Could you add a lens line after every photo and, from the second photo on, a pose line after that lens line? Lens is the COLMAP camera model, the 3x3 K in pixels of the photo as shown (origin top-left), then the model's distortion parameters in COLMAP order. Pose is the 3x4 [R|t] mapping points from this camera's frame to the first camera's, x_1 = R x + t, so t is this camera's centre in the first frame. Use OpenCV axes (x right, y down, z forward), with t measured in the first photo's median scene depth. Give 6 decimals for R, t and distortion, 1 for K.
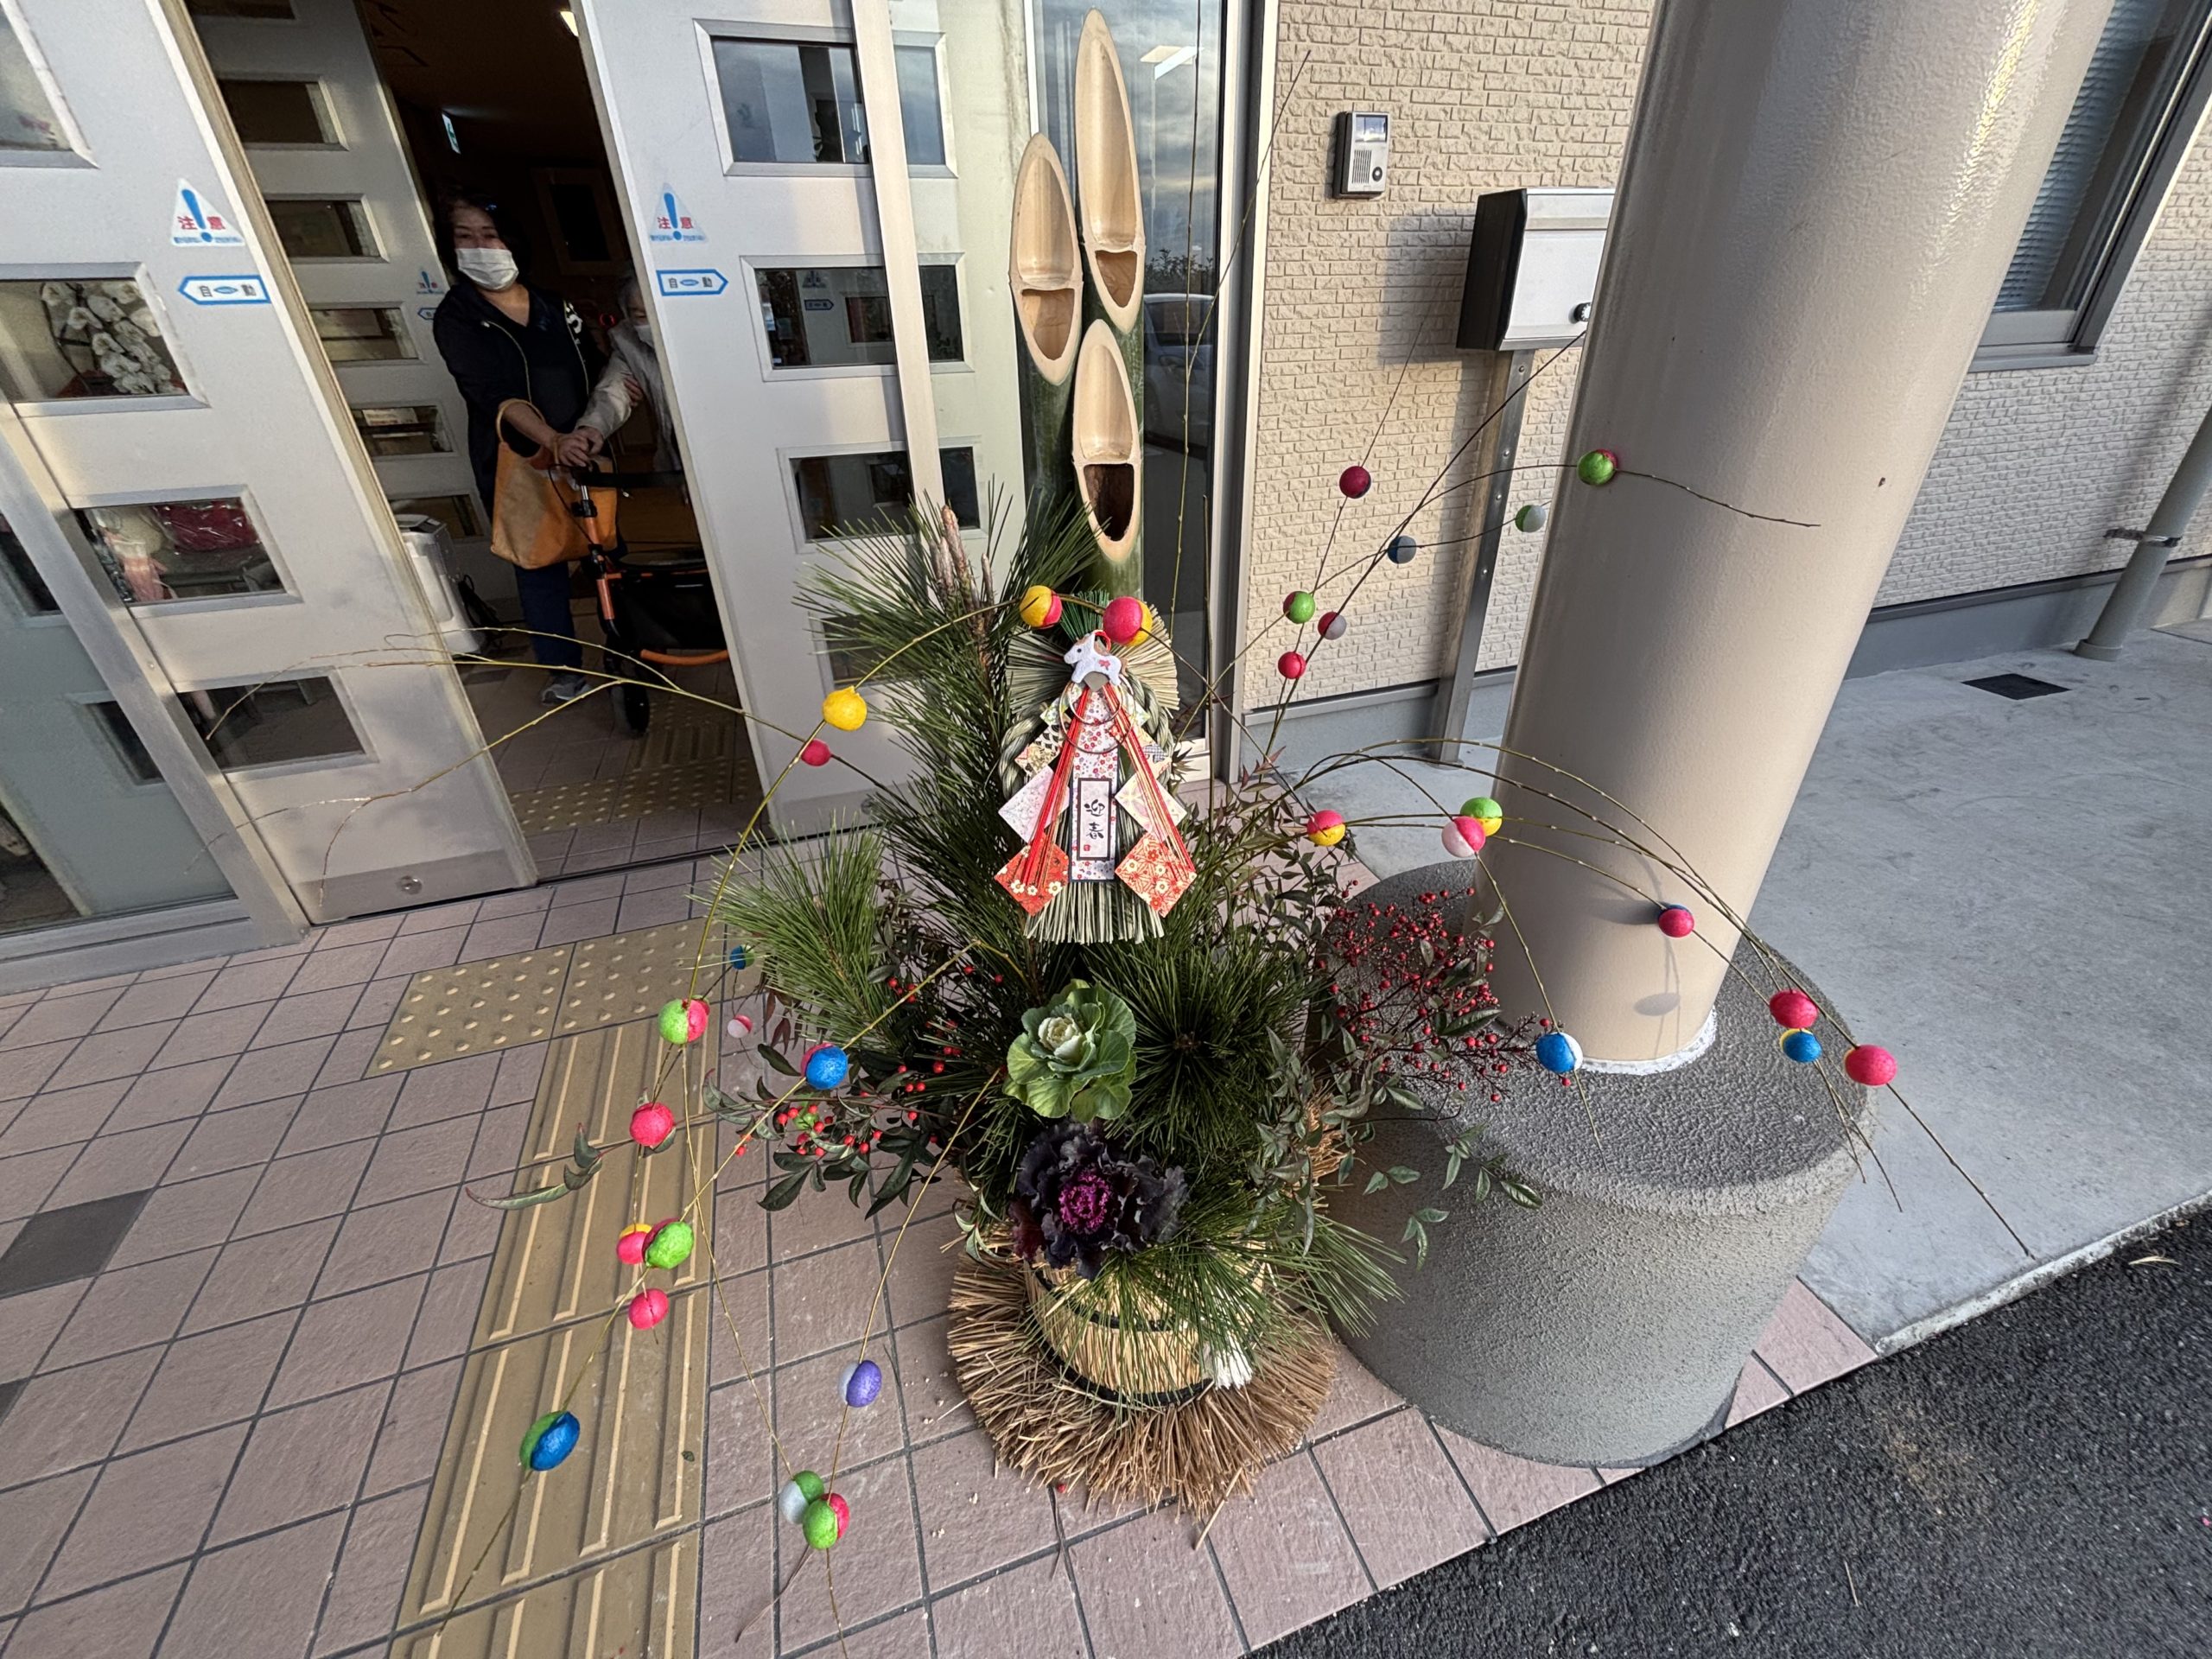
lens RADIAL K [[891.7, 0, 1106.7], [0, 891.7, 820.7], [0, 0, 1]] dist [-0.005604, 0.000245]
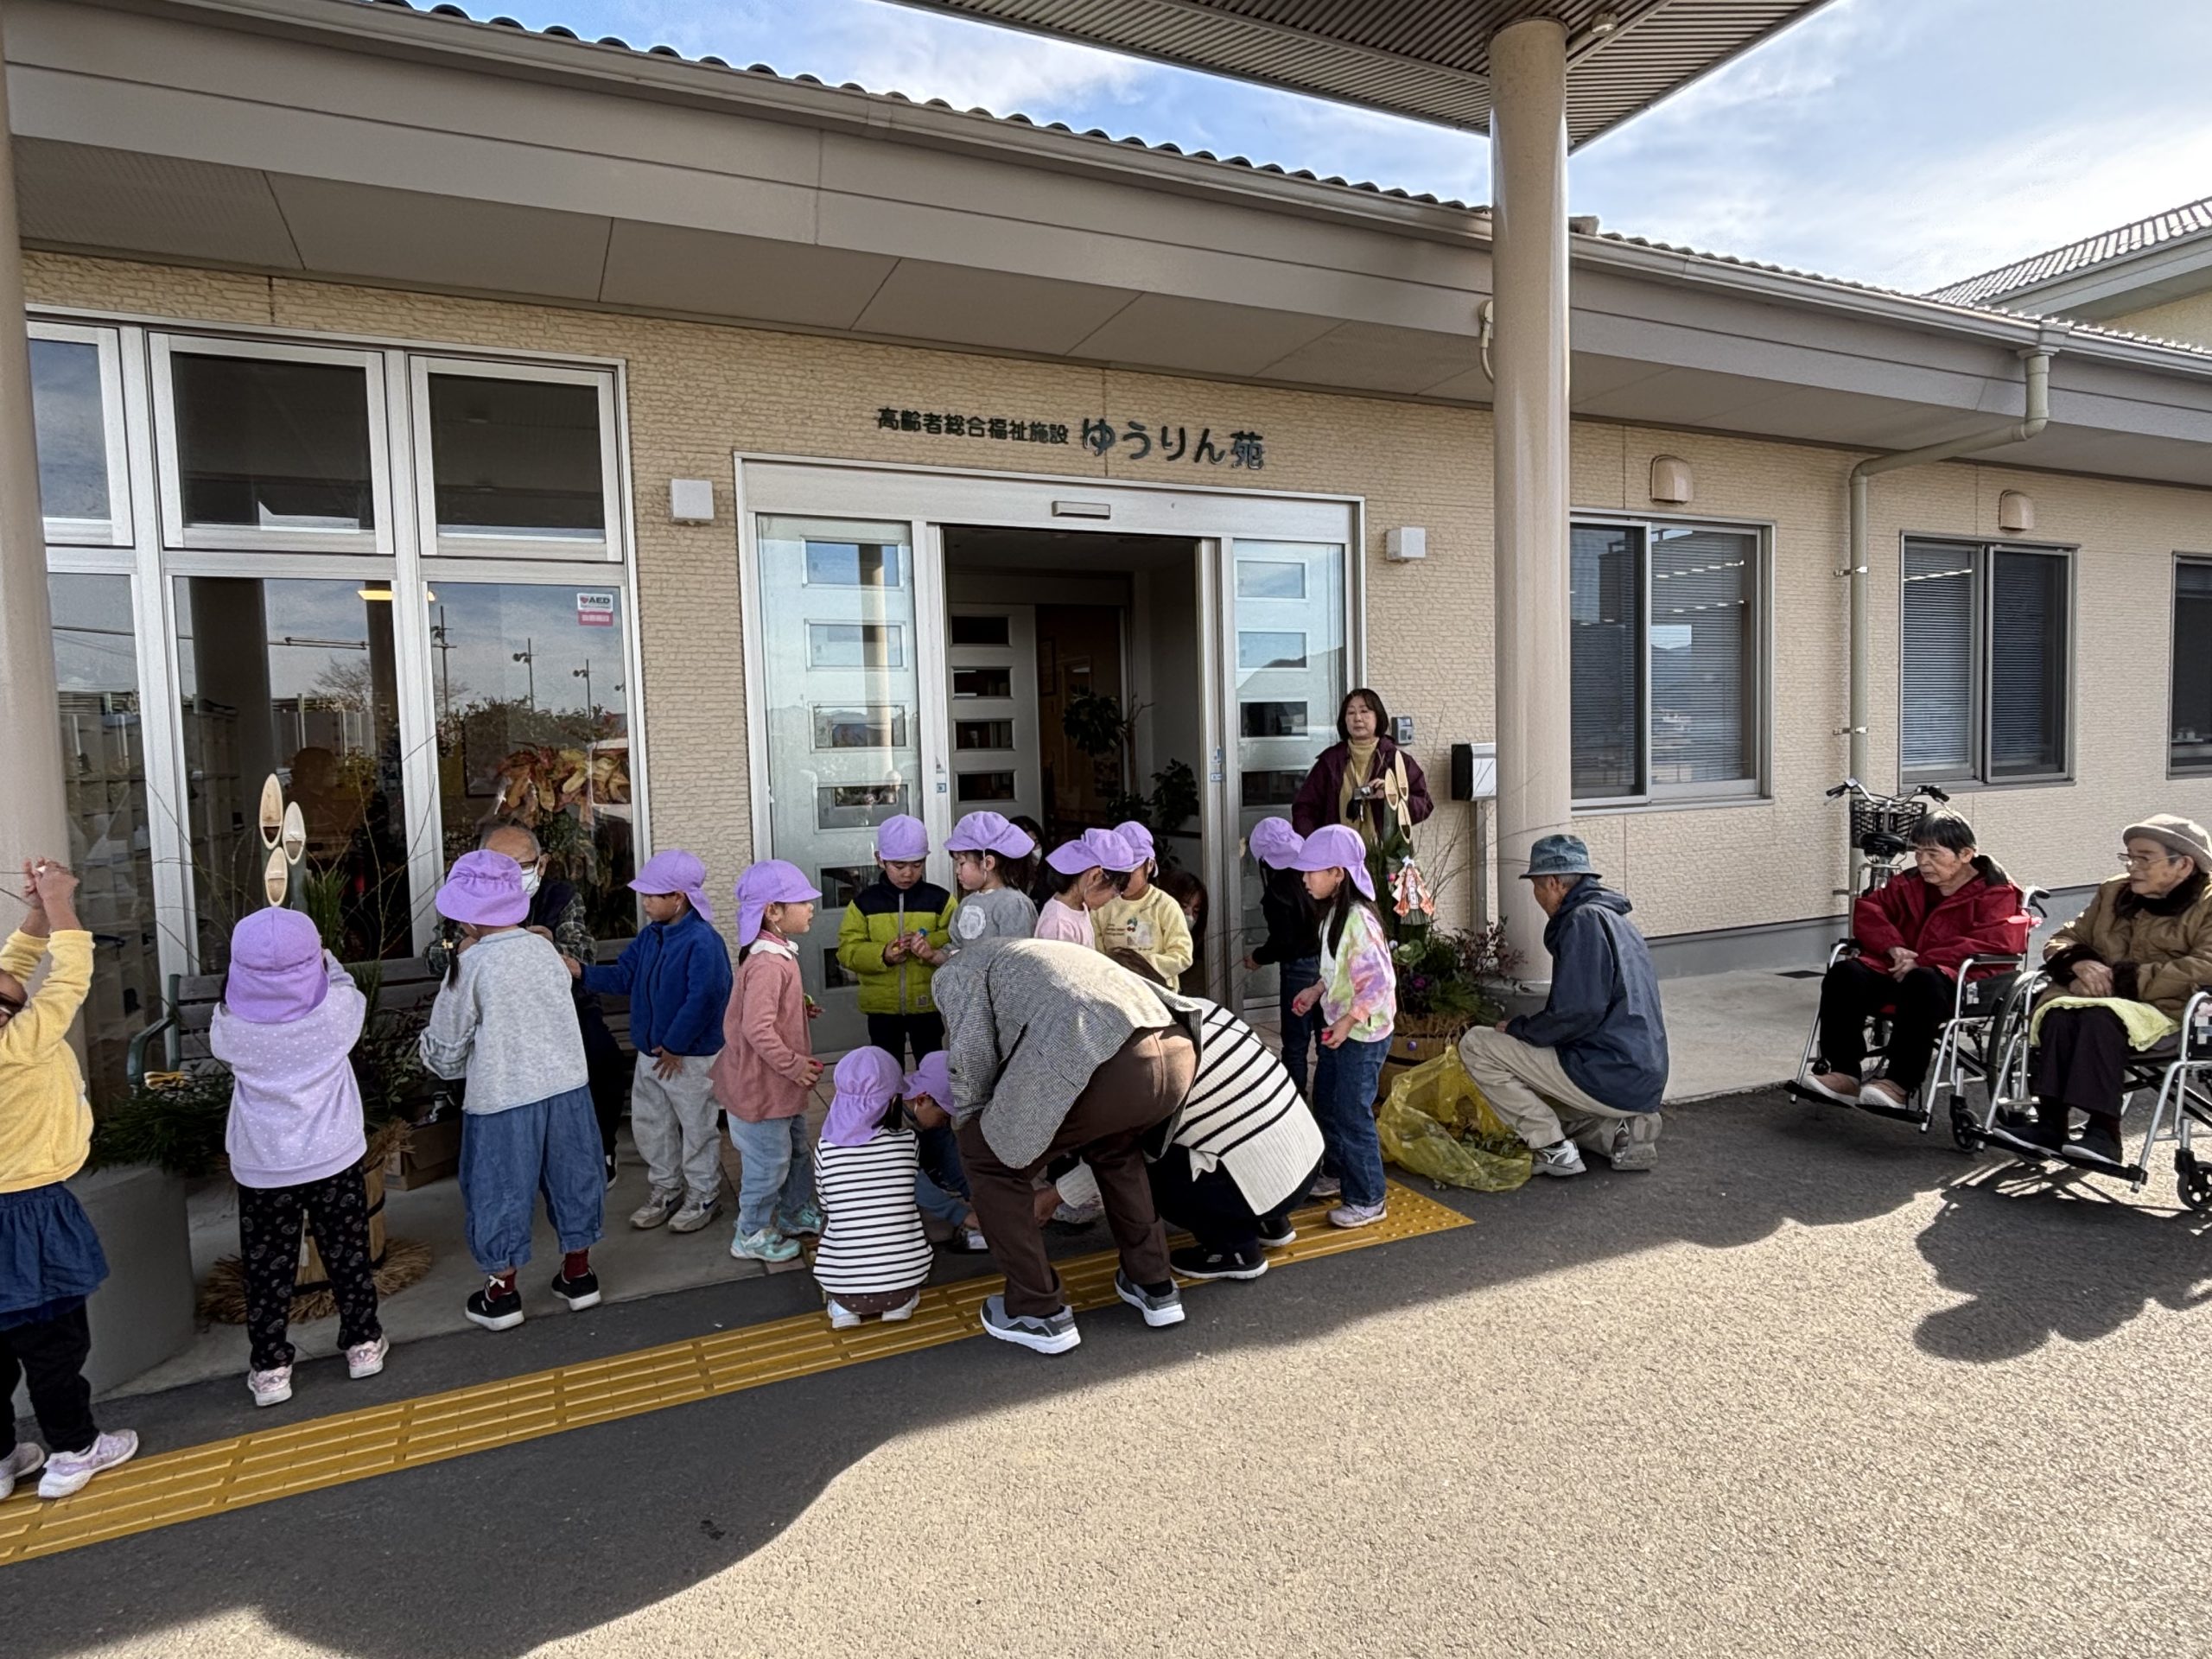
lens RADIAL K [[1272.2, 0, 1106.7], [0, 1272.2, 831.4], [0, 0, 1]] dist [0.001499, -0.012850]
pose [[0.993518, -0.014279, 0.112778, -0.879268], [0.063547, 0.892357, -0.446835, 0.959934], [-0.094257, 0.451105, 0.887479, -1.818606]]
